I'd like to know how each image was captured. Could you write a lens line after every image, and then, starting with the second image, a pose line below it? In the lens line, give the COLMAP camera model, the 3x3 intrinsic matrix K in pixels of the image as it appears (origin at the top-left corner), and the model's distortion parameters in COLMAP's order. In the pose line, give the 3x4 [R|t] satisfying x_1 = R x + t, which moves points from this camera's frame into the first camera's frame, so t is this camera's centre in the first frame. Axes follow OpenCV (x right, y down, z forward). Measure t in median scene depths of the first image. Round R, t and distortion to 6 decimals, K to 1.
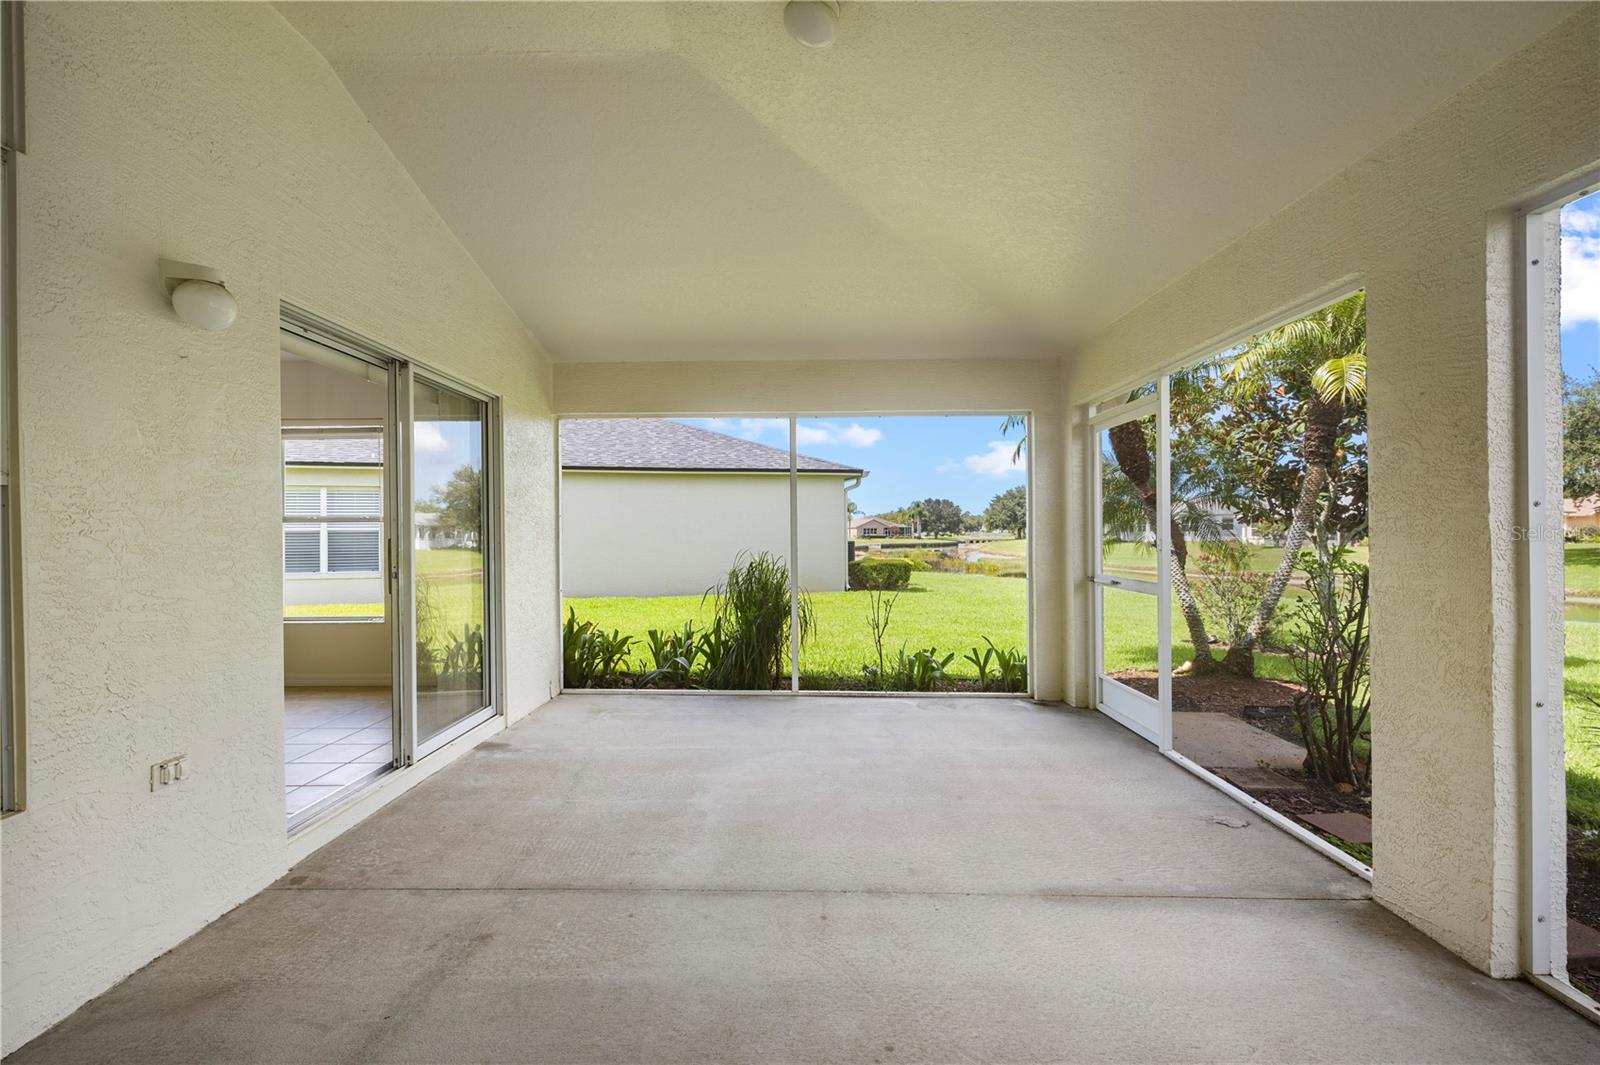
lens RADIAL K [[674.9, 0, 798.2], [0, 674.9, 532.3], [0, 0, 1]] dist [0.003493, -0.000618]
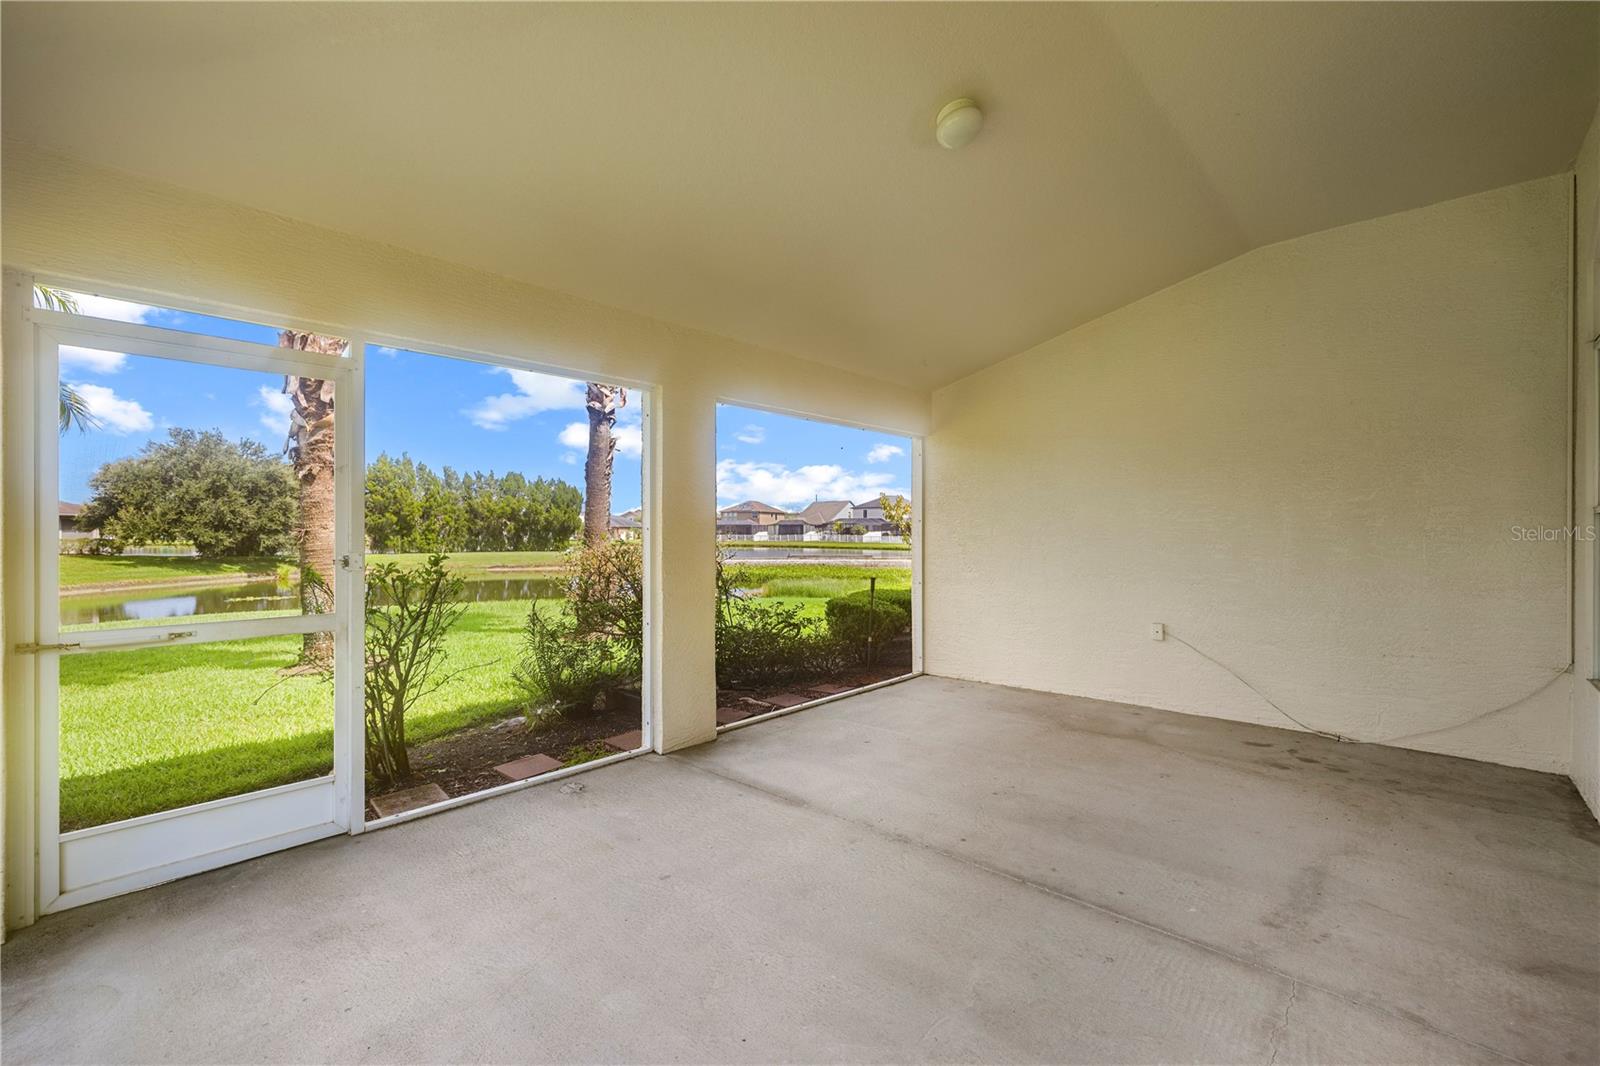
lens RADIAL K [[674.9, 0, 798.3], [0, 674.9, 534.1], [0, 0, 1]] dist [0.003493, -0.000618]
pose [[-0.729709, 0.004145, 0.683745, -0.535446], [0.006580, 0.999978, 0.000960, -0.015362], [-0.683726, 0.005199, -0.729720, 1.869684]]
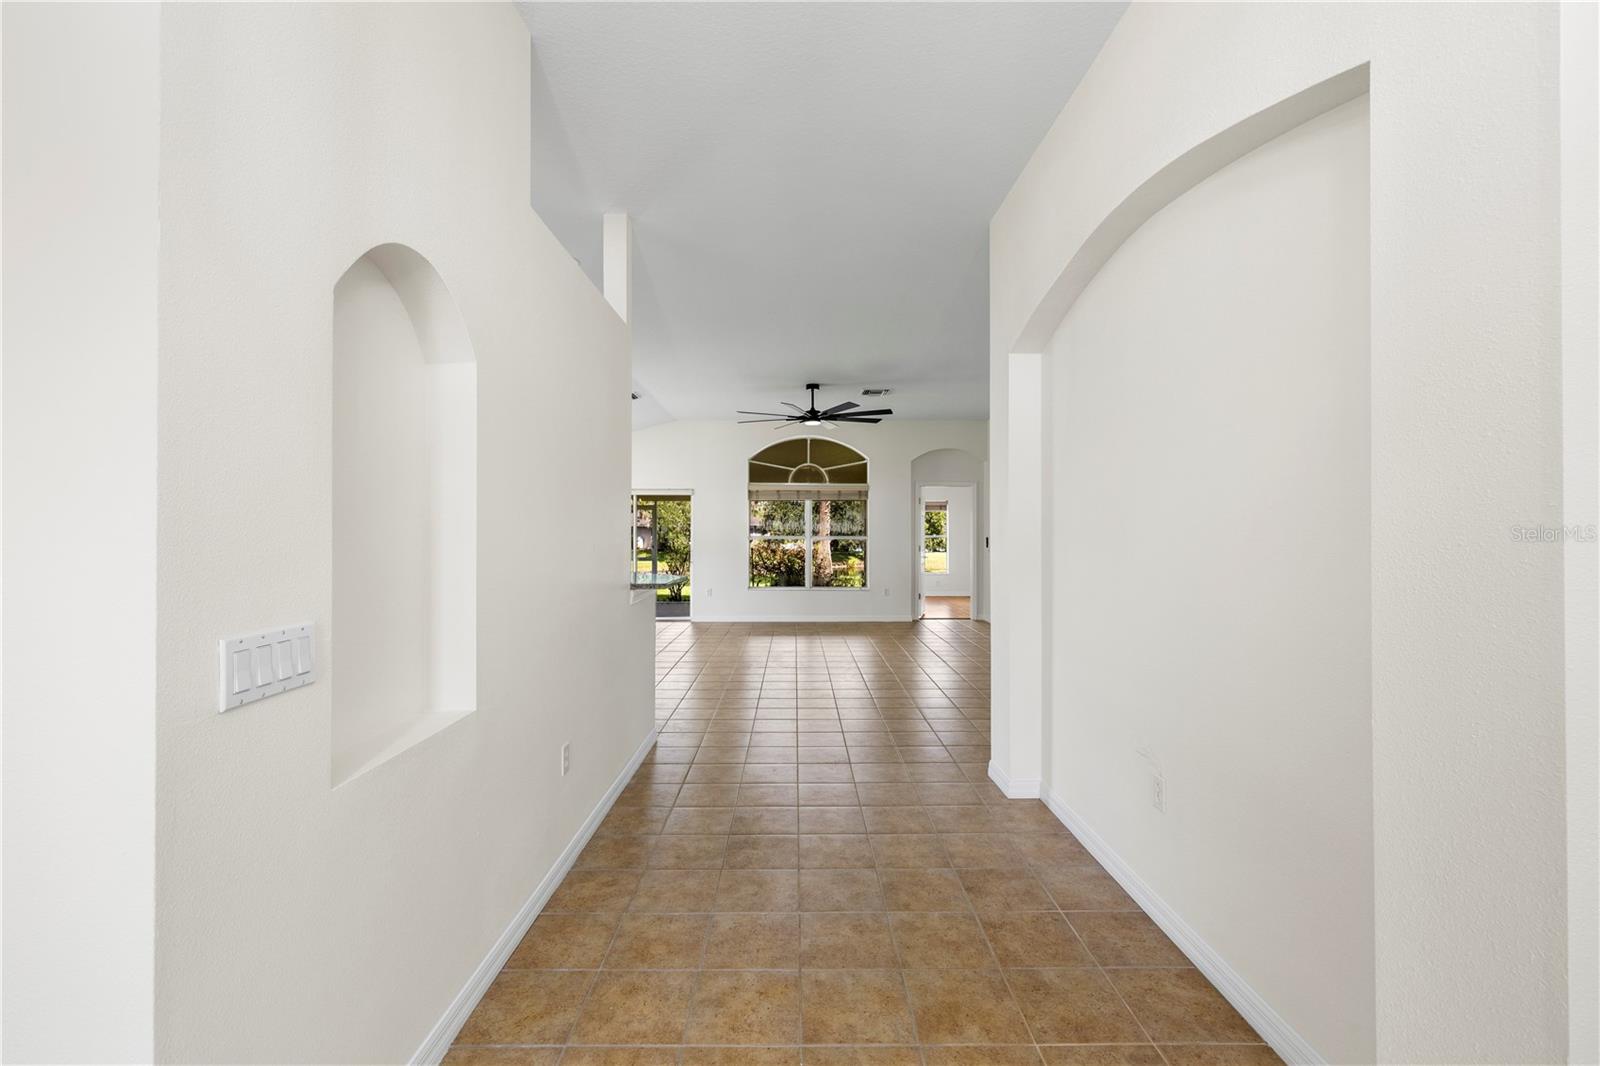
lens RADIAL K [[674.9, 0, 799.5], [0, 674.9, 534.3], [0, 0, 1]] dist [0.003493, -0.000618]
pose [[-0.014331, 0.005548, 0.999882, -4.861819], [0.000834, 0.999984, -0.005537, -0.042967], [-0.999897, 0.000754, -0.014335, 0.410213]]
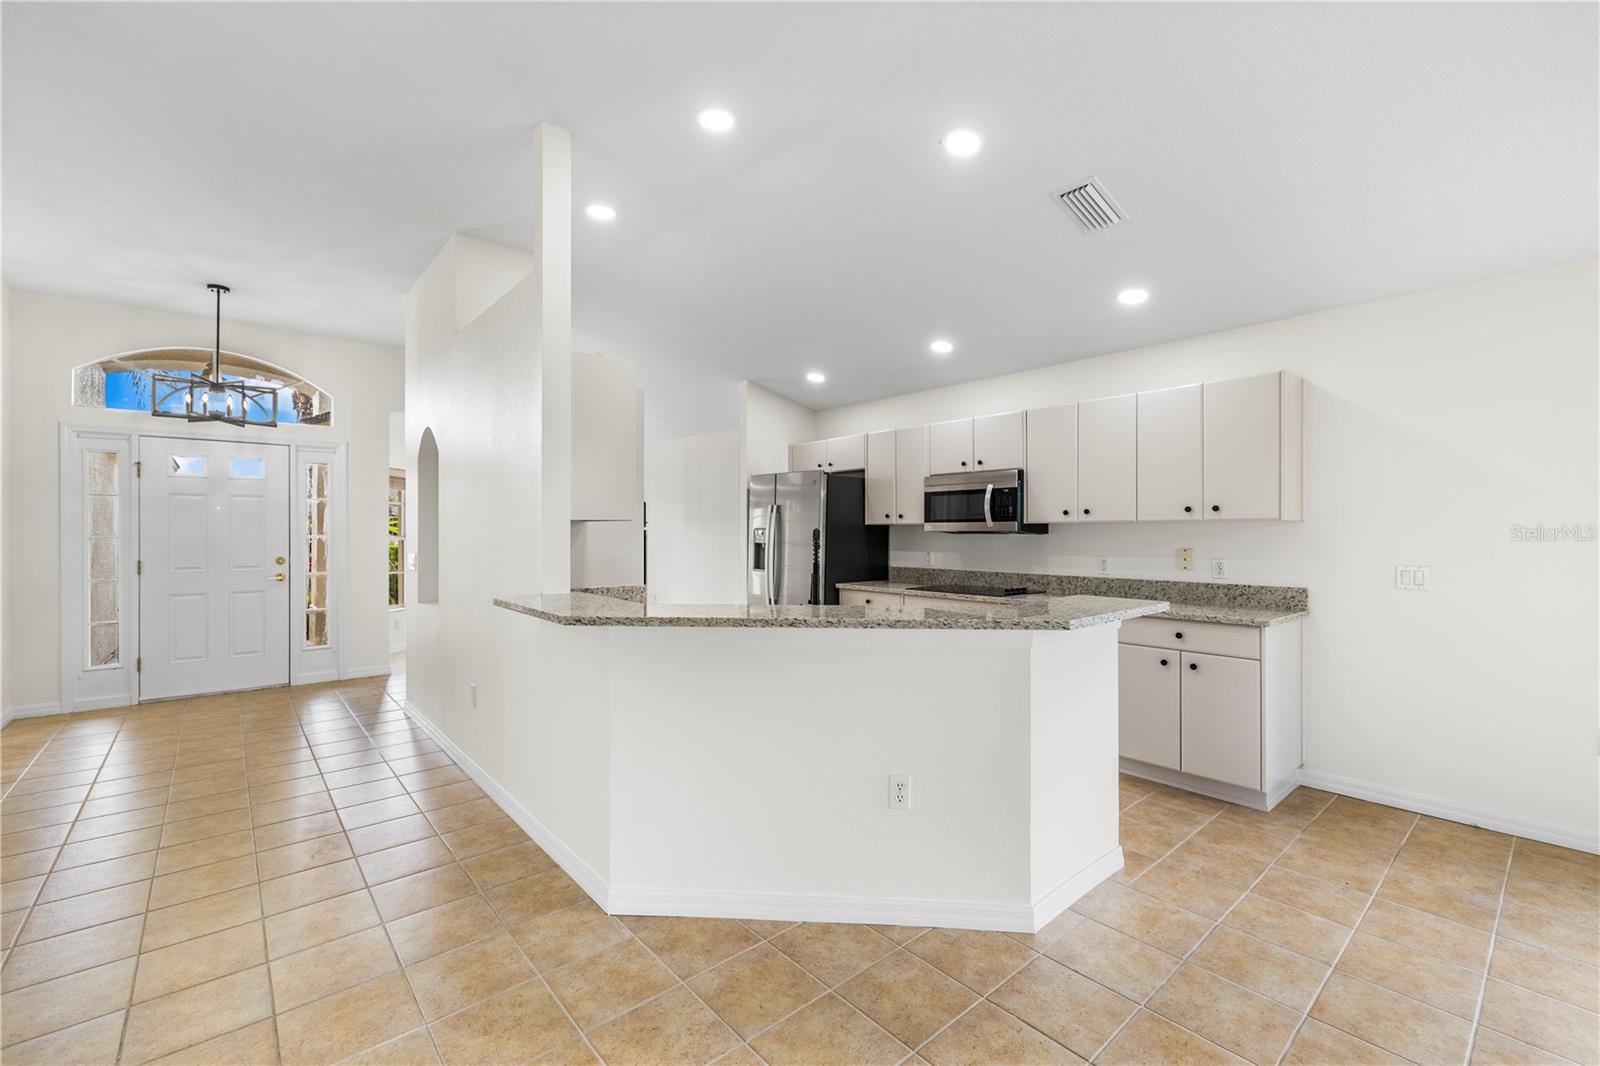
lens RADIAL K [[674.9, 0, 801.8], [0, 674.9, 529.8], [0, 0, 1]] dist [0.003493, -0.000618]
pose [[0.658218, 0.005576, -0.752806, -2.281010], [-0.004637, 0.999984, 0.003352, -0.060014], [0.752813, 0.001284, 0.658234, 0.339847]]
